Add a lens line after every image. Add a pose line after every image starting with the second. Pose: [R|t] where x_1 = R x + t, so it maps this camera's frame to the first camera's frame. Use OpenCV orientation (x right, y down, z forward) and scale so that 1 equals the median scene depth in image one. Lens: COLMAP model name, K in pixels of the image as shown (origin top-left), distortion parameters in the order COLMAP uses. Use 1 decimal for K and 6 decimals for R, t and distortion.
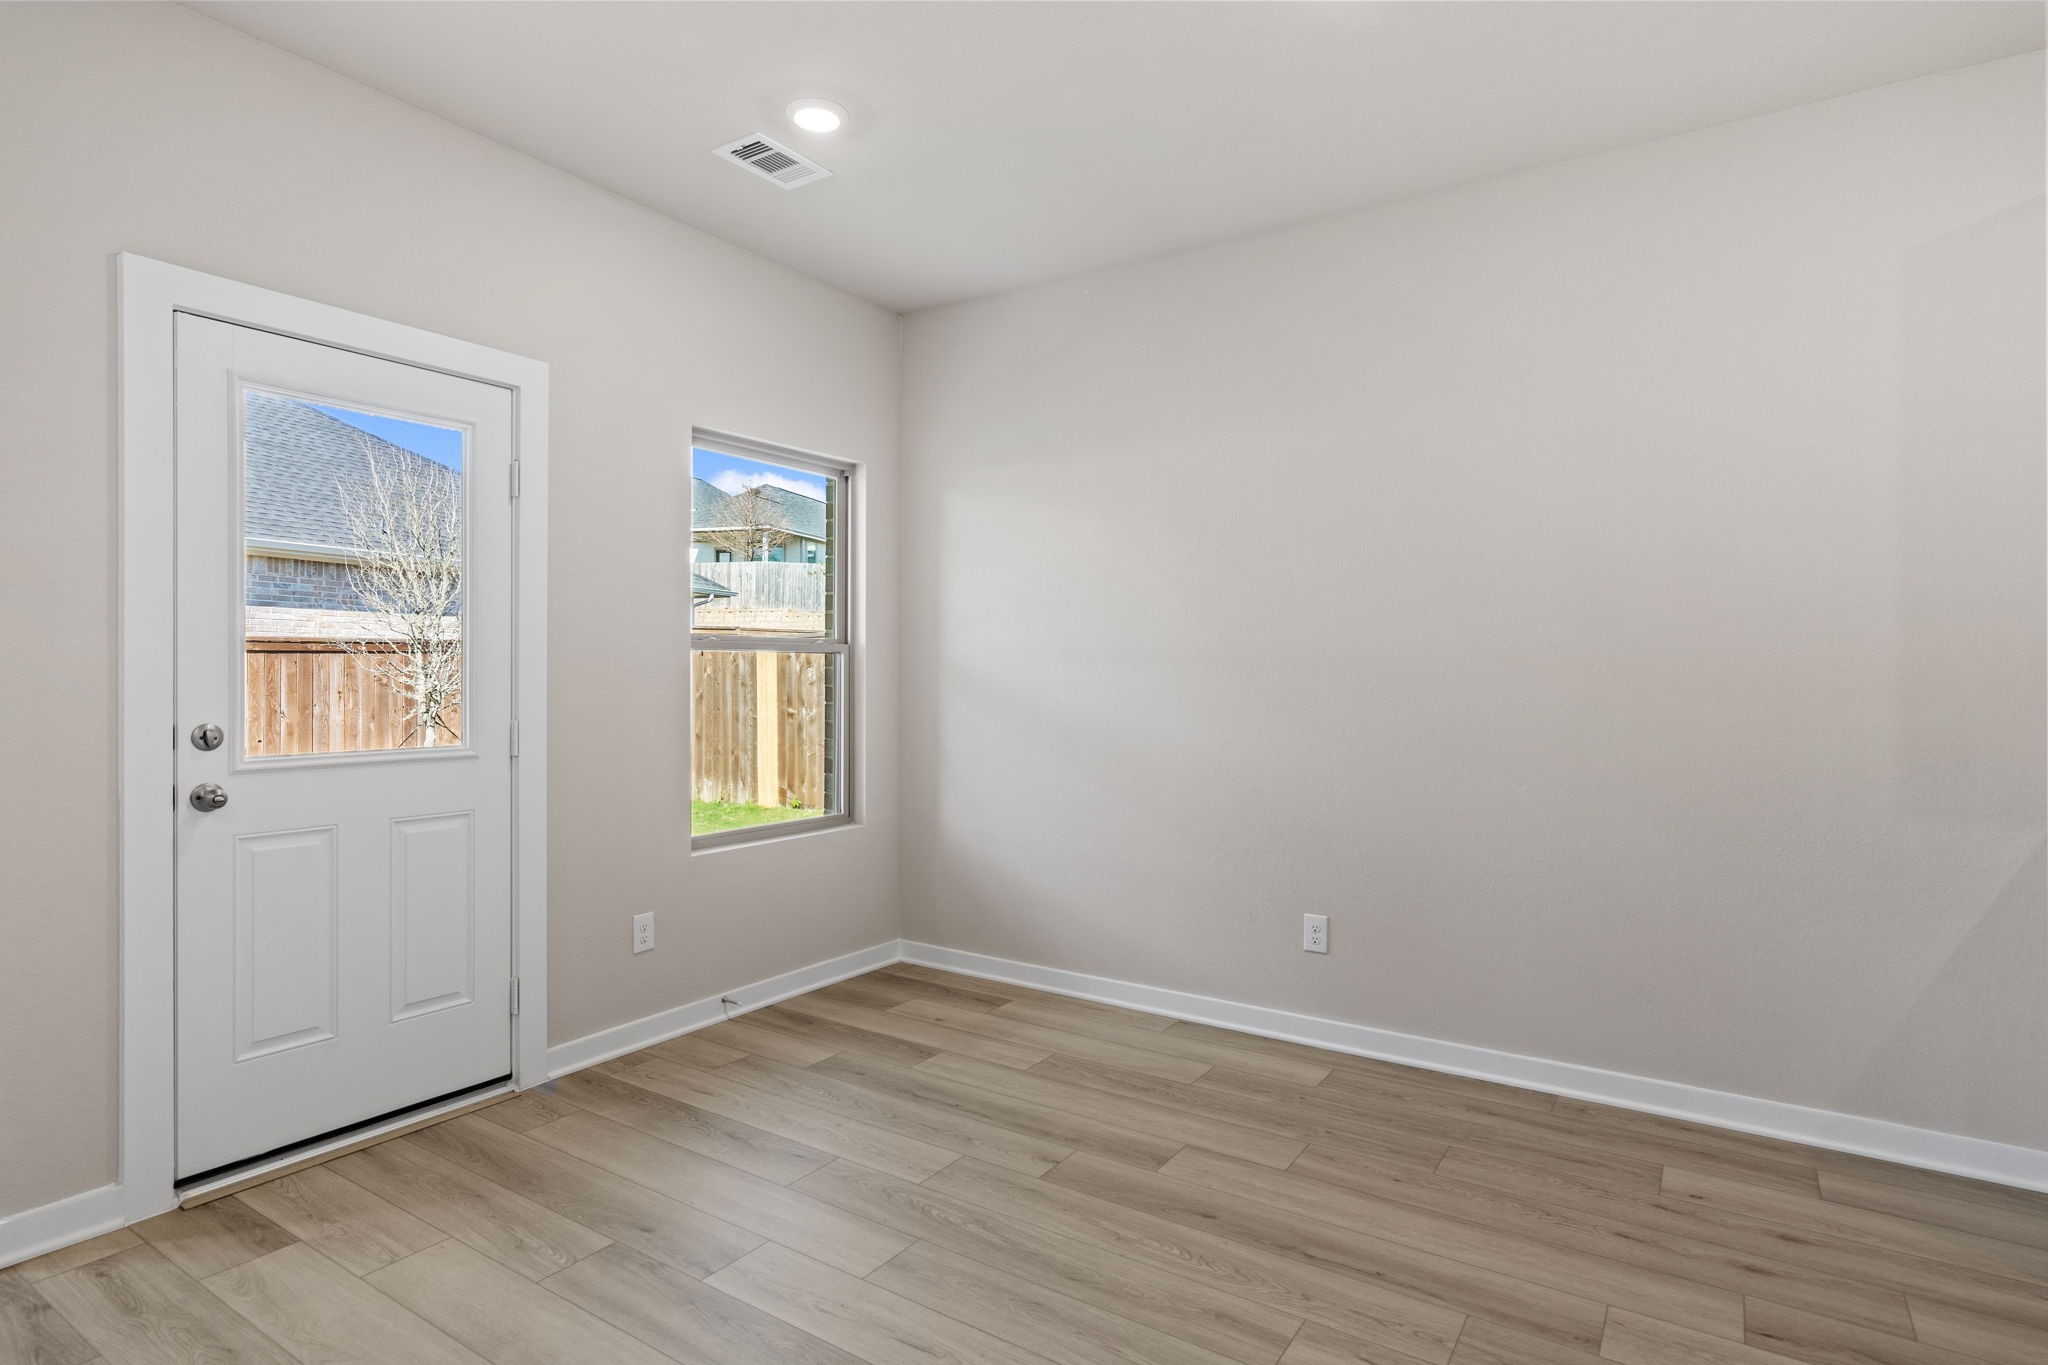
lens RADIAL K [[1071.1, 0, 1017.2], [0, 1071.1, 677.7], [0, 0, 1]] dist [0.003317, 0.000164]
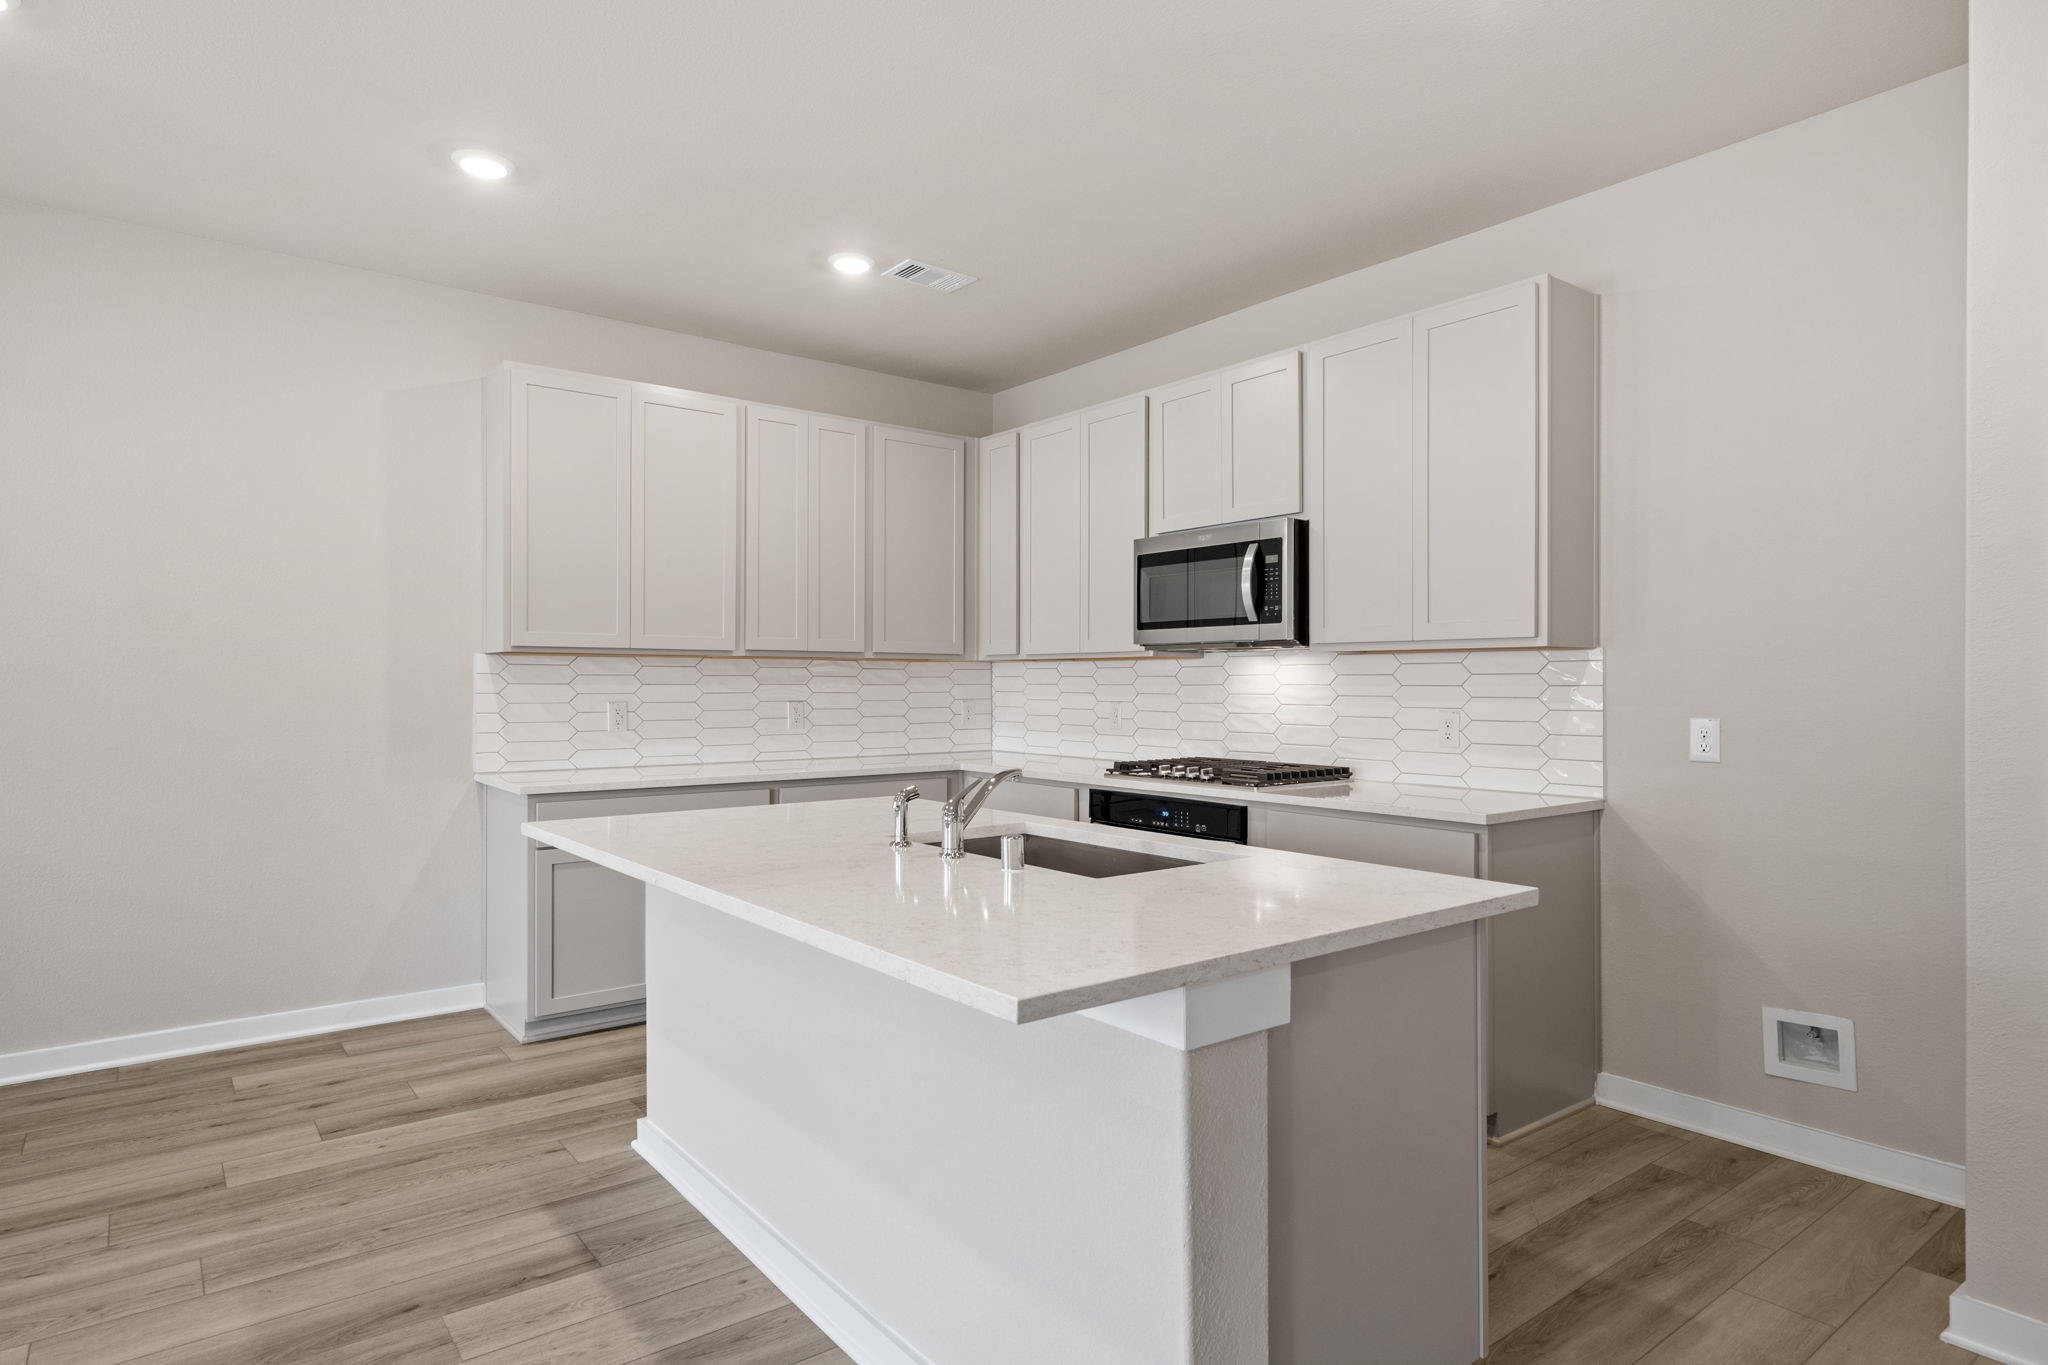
lens RADIAL K [[1141.3, 0, 1023.0], [0, 1141.3, 680.6], [0, 0, 1]] dist [0.005944, -0.000248]
pose [[0.318222, 0.001052, 0.948016, -0.311437], [0.004965, 0.999984, -0.002776, 0.000086], [-0.948003, 0.005590, 0.318211, -0.254182]]
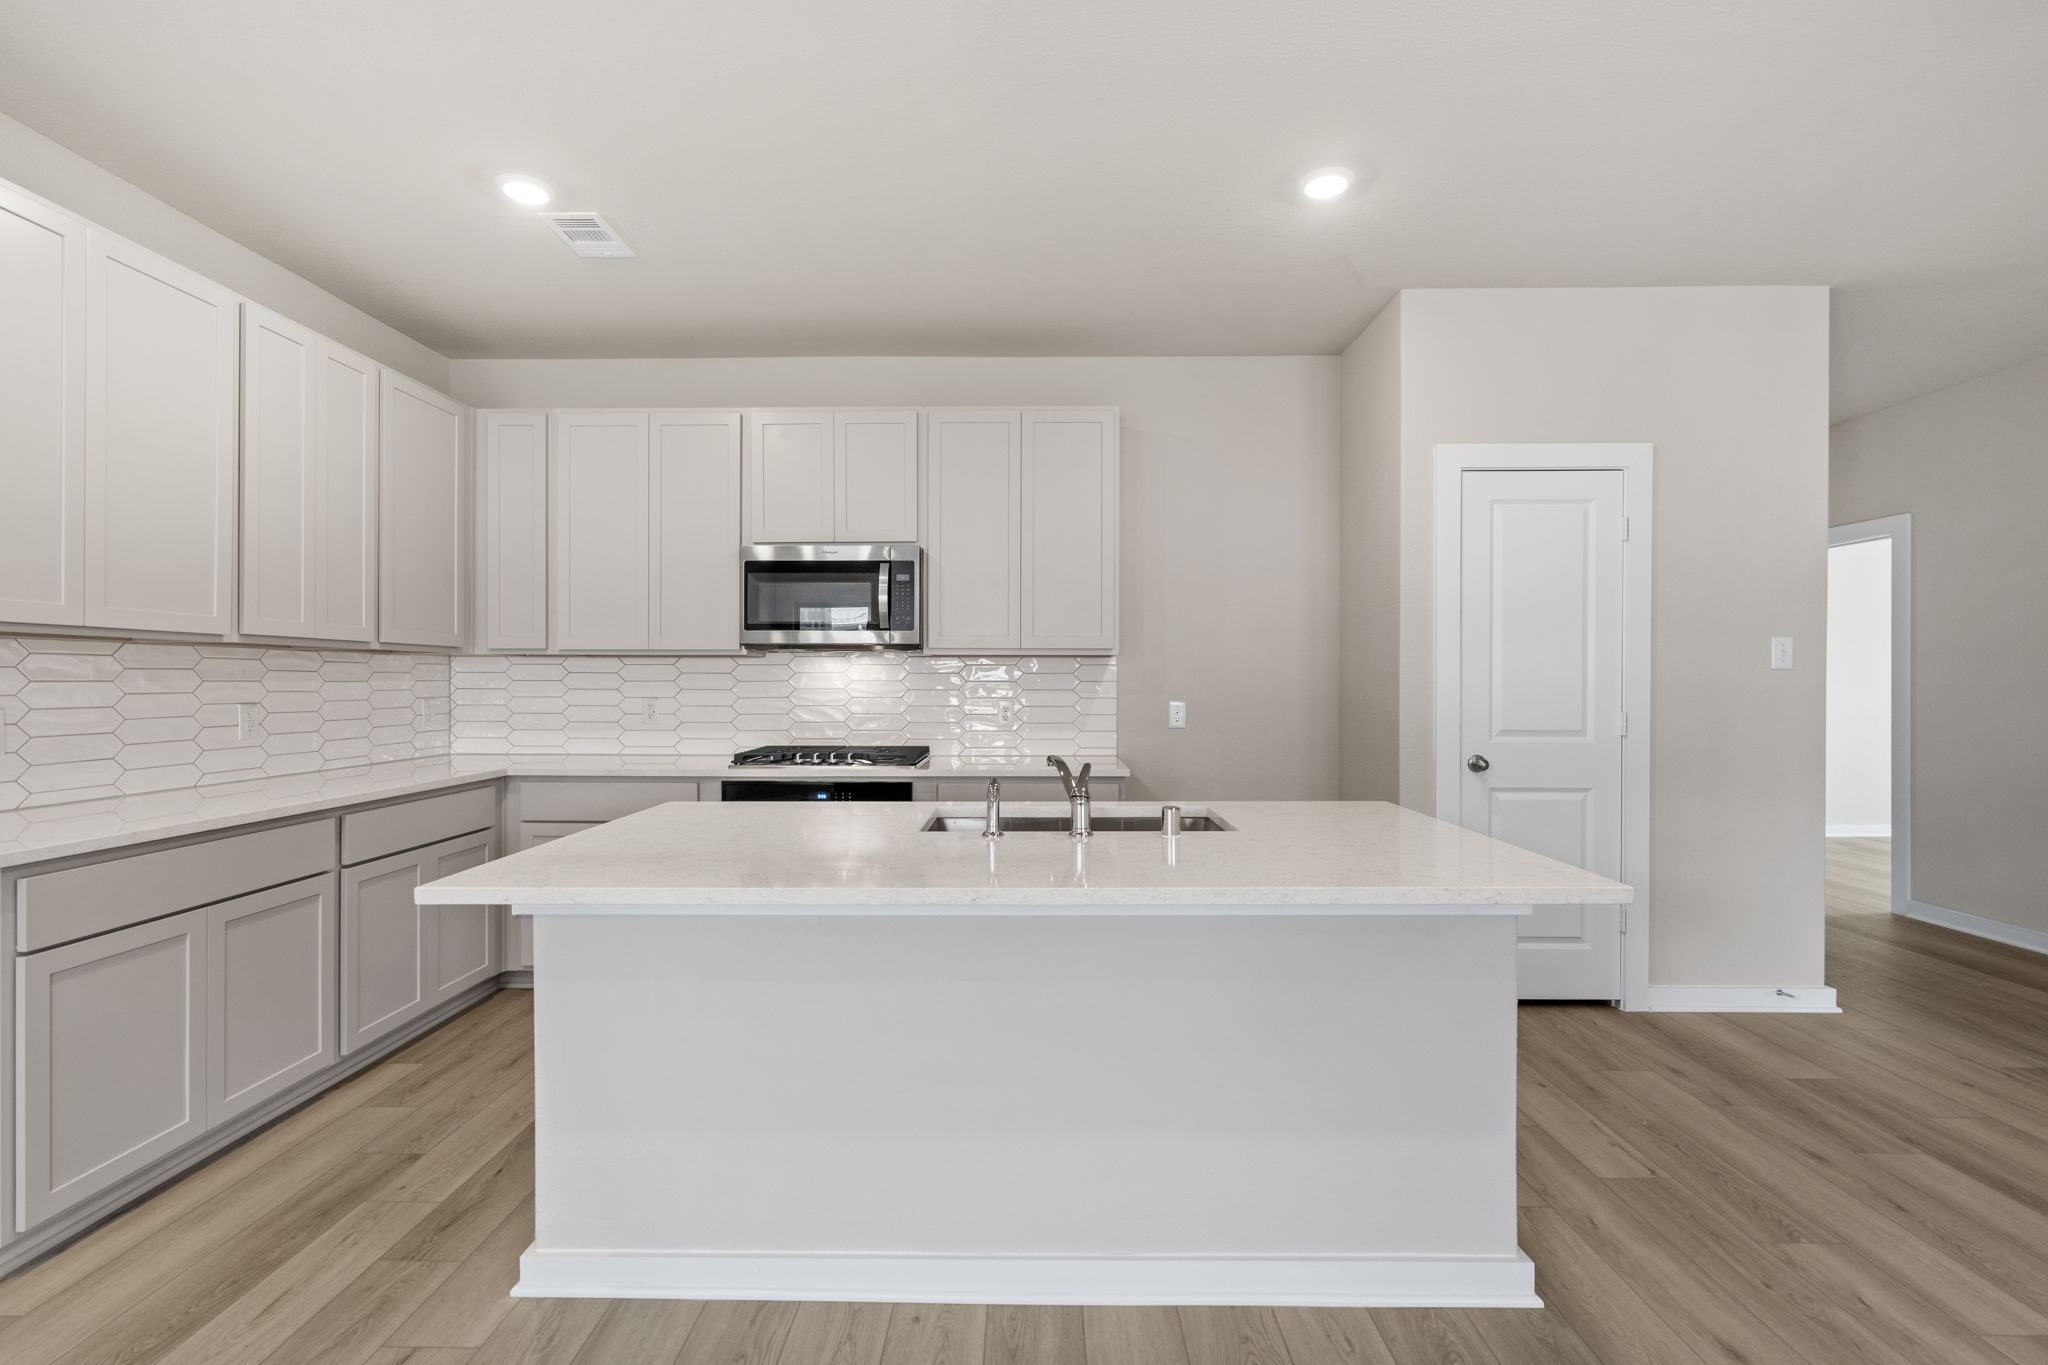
lens RADIAL K [[926.4, 0, 1021.4], [0, 926.4, 680.9], [0, 0, 1]] dist [-0.003409, 0.000656]
pose [[-0.543855, -0.002207, 0.839176, -0.167932], [0.002884, 0.999986, 0.004499, -0.002860], [-0.839174, 0.004867, -0.543841, 0.410812]]
